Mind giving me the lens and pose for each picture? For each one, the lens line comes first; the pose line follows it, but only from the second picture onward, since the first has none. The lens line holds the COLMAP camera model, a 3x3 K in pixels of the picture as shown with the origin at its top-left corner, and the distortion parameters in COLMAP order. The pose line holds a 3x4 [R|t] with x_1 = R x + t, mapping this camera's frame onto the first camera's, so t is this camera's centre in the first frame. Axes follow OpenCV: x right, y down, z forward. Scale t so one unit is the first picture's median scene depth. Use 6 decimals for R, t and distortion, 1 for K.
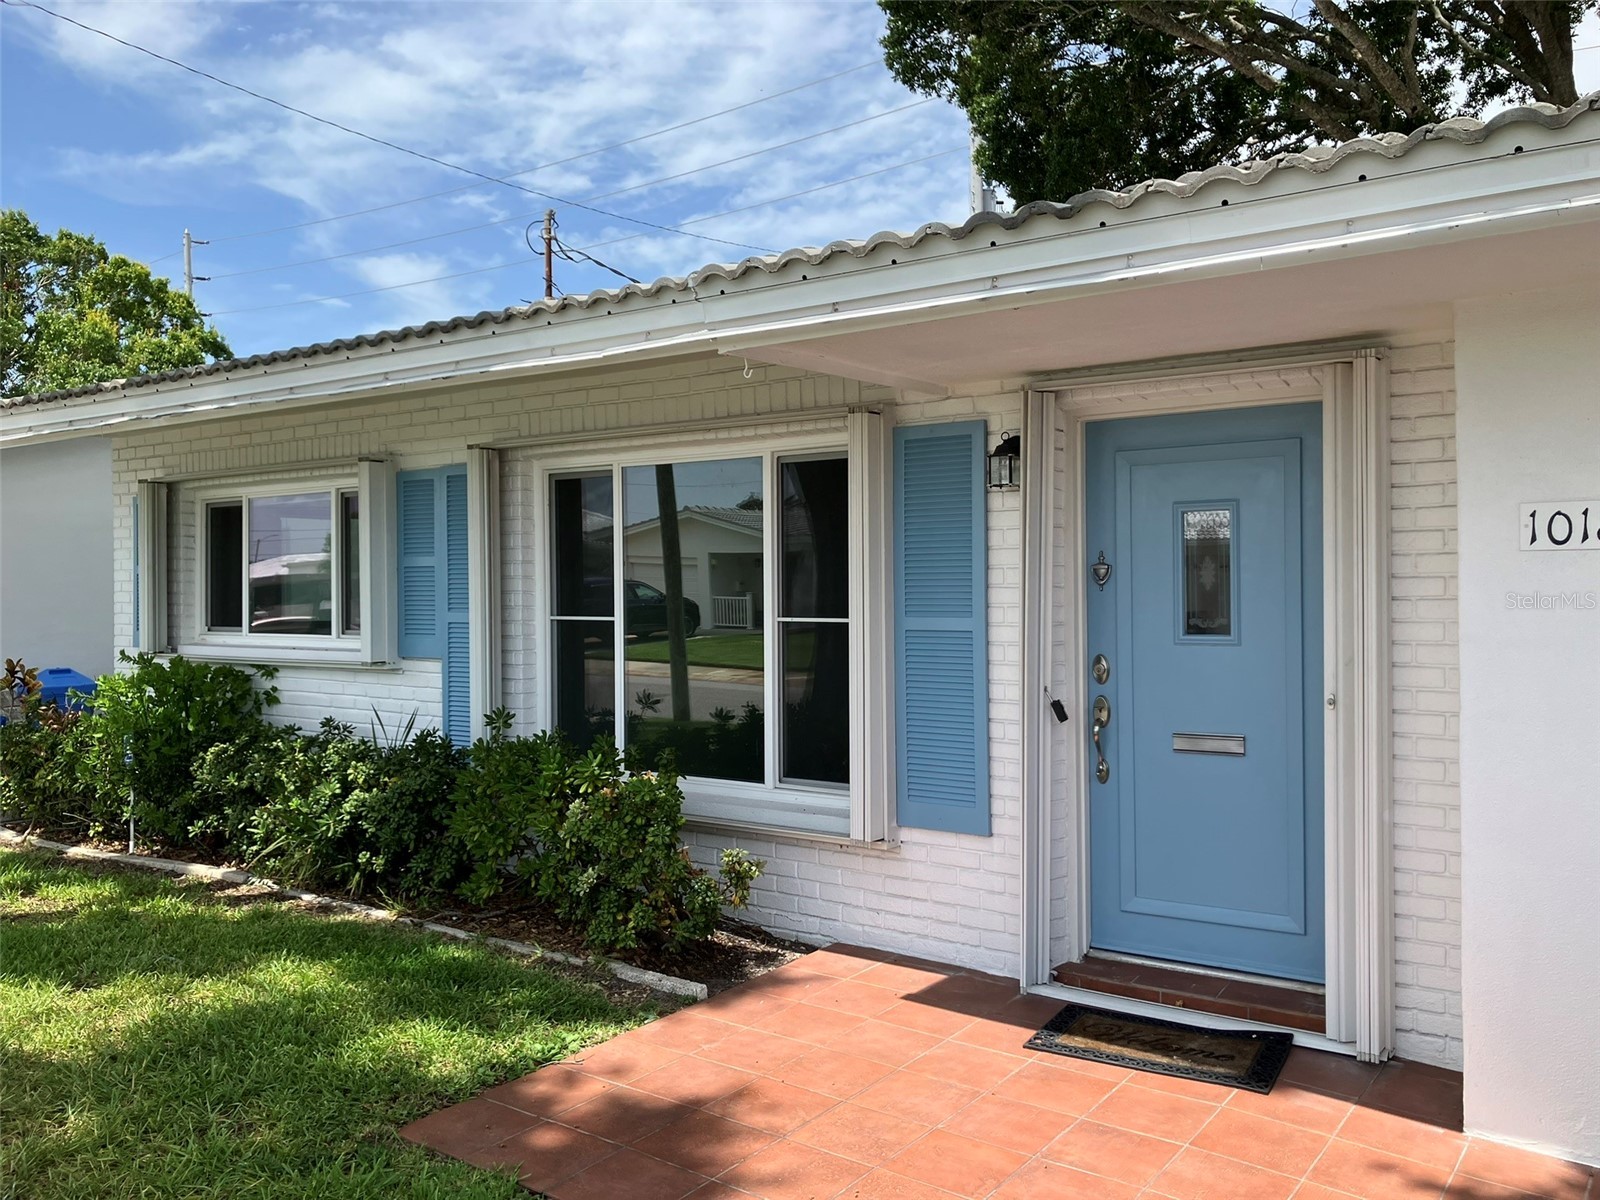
lens RADIAL K [[1314.6, 0, 793.8], [0, 1314.6, 586.5], [0, 0, 1]] dist [0.073506, -0.133825]
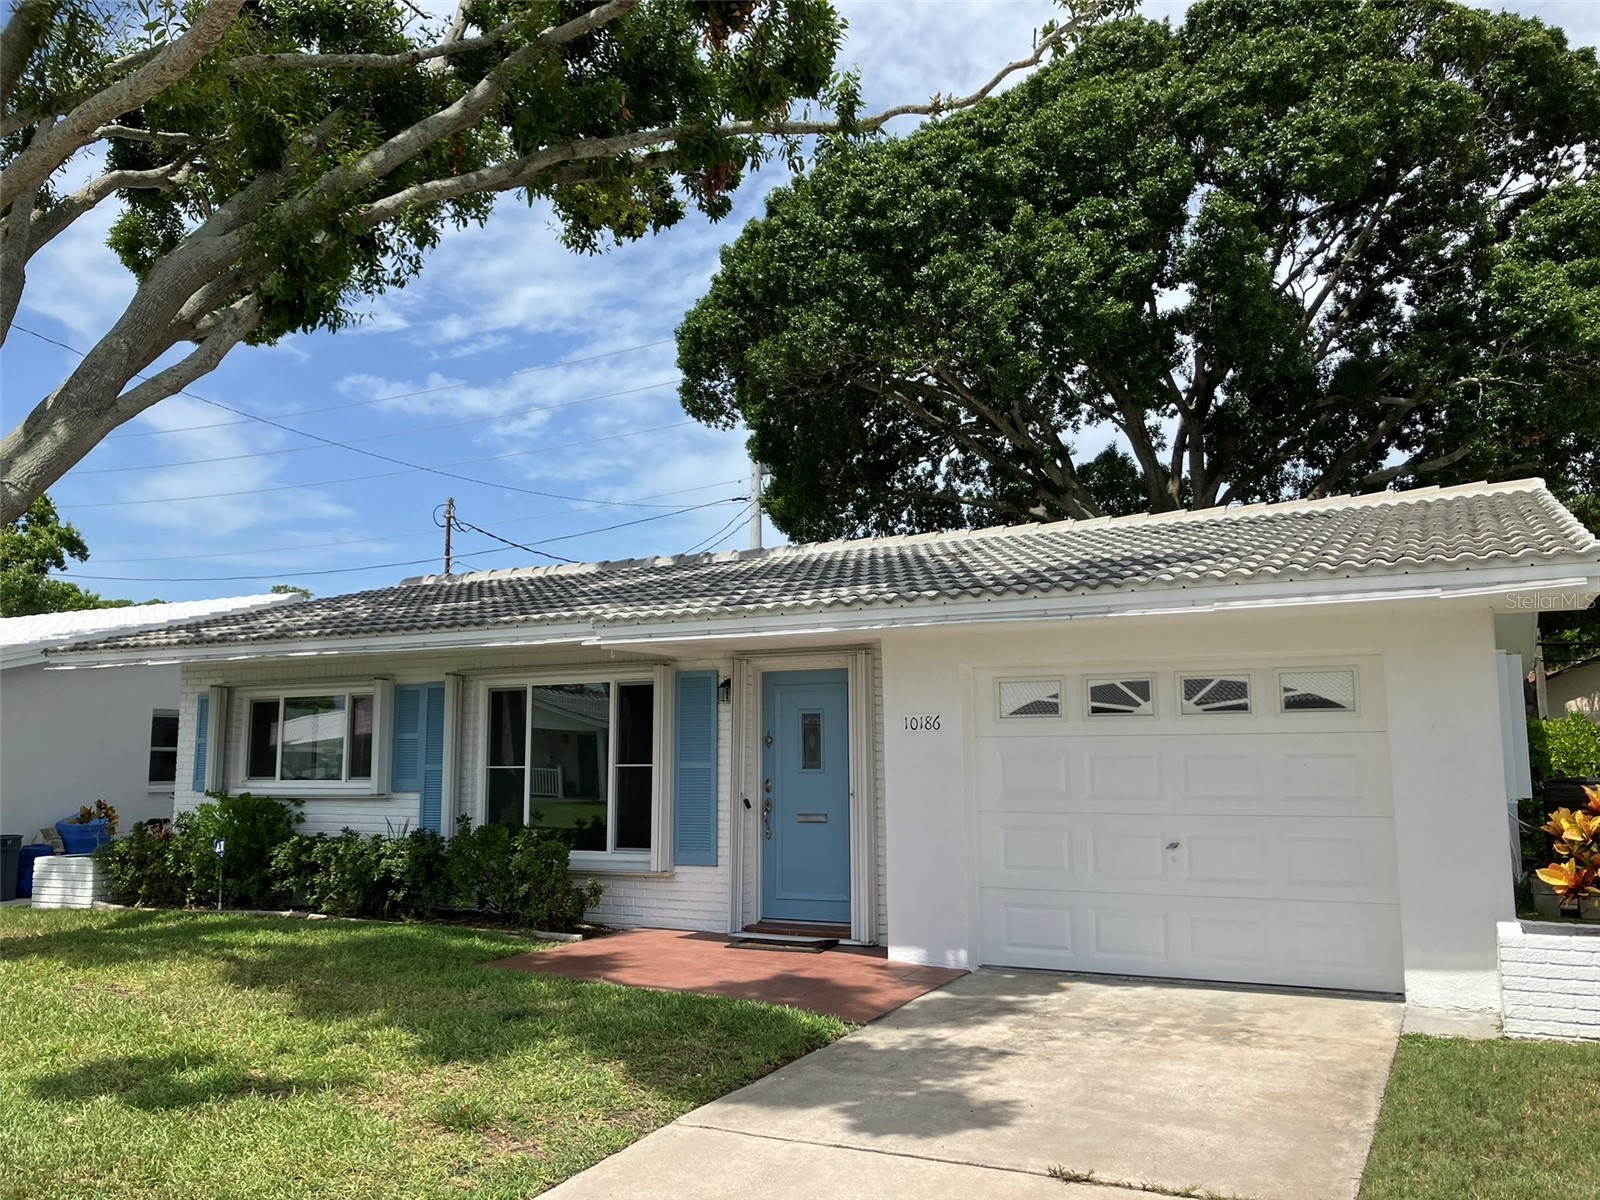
lens RADIAL K [[1314.6, 0, 793.8], [0, 1314.6, 586.5], [0, 0, 1]] dist [0.073506, -0.133825]
pose [[0.988623, 0.022415, 0.148733, -0.047488], [-0.001910, 0.990625, -0.136596, 0.028144], [-0.150400, 0.134758, 0.979398, -0.995740]]
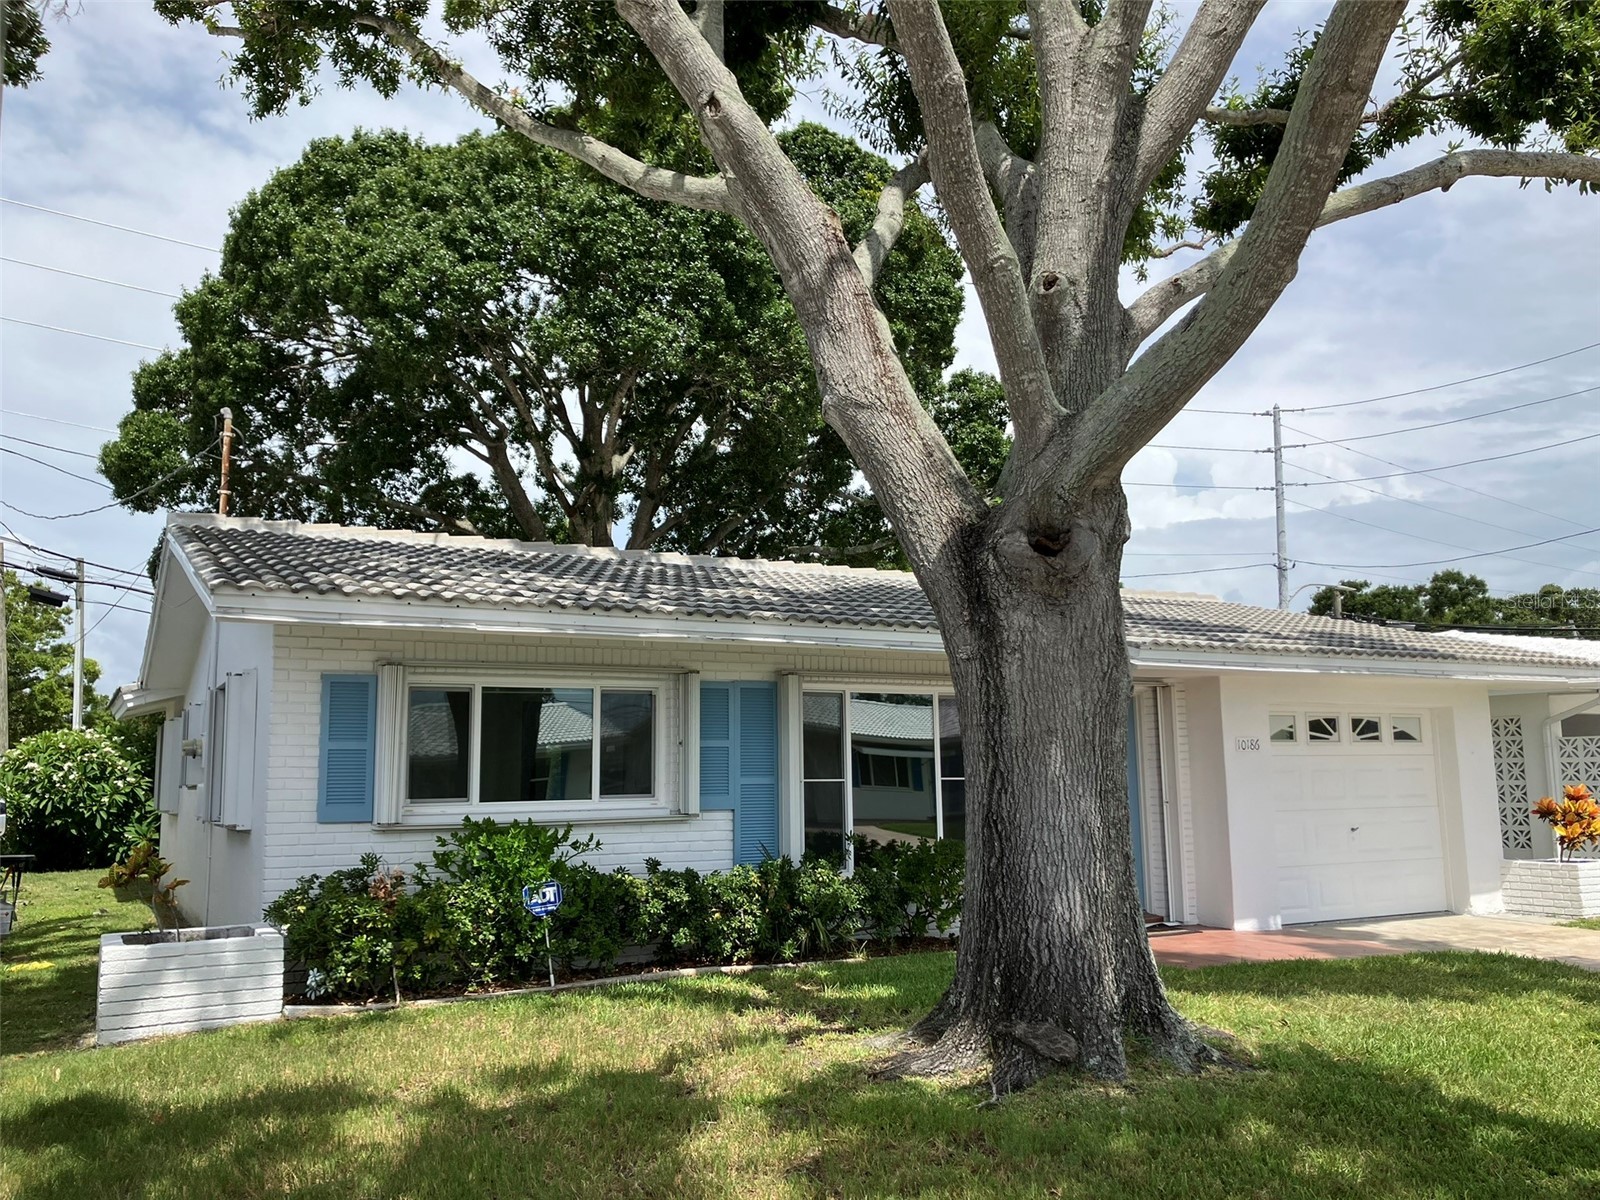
lens RADIAL K [[1314.6, 0, 793.8], [0, 1314.6, 586.5], [0, 0, 1]] dist [0.073506, -0.133825]
pose [[0.428671, 0.137061, 0.893004, -1.864553], [0.014039, 0.987296, -0.158272, 0.049404], [-0.903352, 0.080383, 0.421301, 0.343249]]
